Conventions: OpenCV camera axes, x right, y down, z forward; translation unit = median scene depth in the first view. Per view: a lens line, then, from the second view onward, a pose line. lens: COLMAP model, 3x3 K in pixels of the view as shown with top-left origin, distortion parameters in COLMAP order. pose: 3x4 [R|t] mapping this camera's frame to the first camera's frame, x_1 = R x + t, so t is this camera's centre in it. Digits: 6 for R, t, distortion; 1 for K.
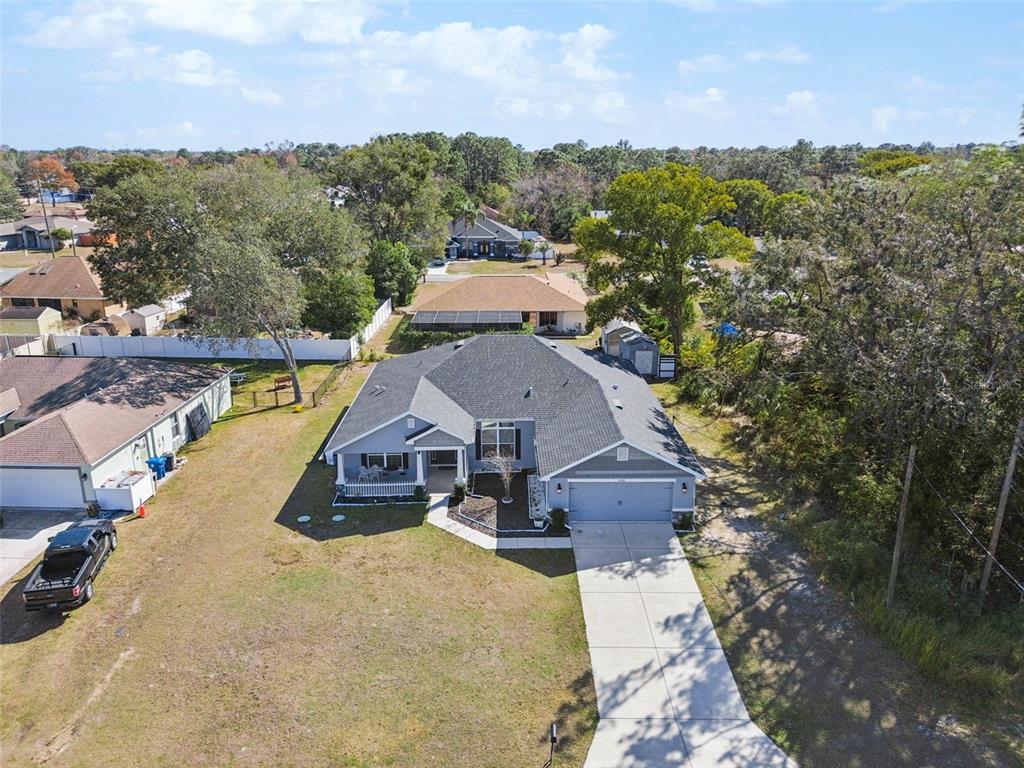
lens RADIAL K [[716.4, 0, 512.0], [0, 716.4, 384.0], [0, 0, 1]] dist [0.074735, -0.058755]
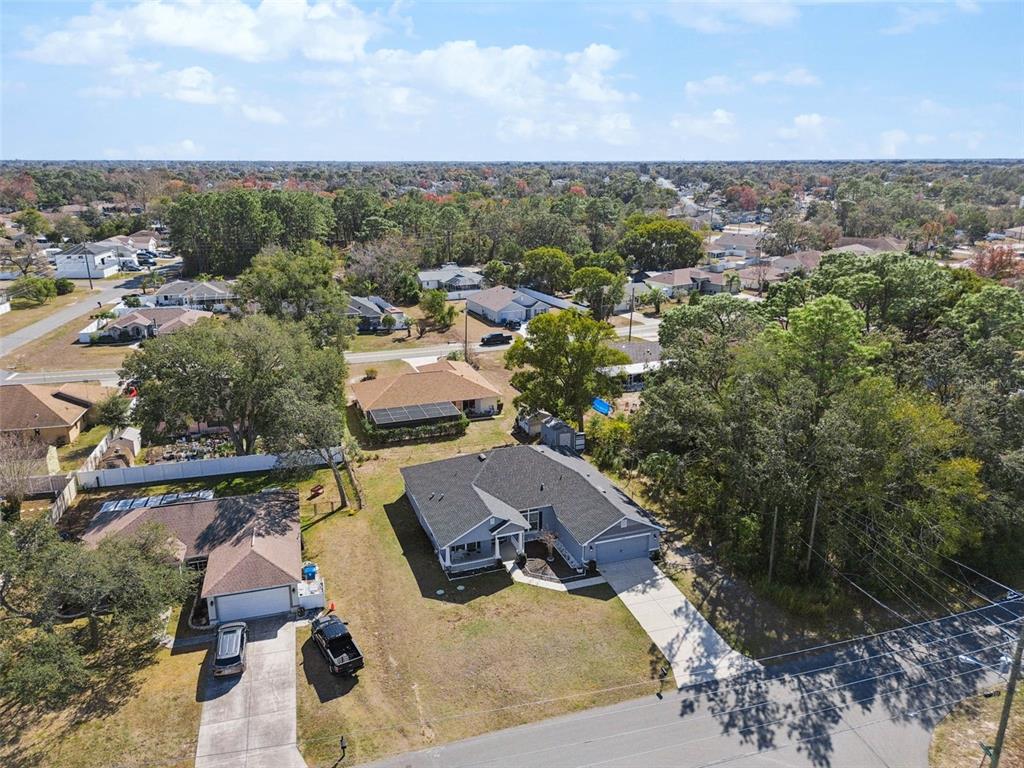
lens RADIAL K [[716.4, 0, 512.0], [0, 716.4, 384.0], [0, 0, 1]] dist [0.074735, -0.058755]
pose [[0.947825, -0.091894, 0.305260, -0.610970], [0.097374, 0.995244, -0.002743, -0.264608], [-0.303556, 0.032324, 0.952265, -0.611858]]
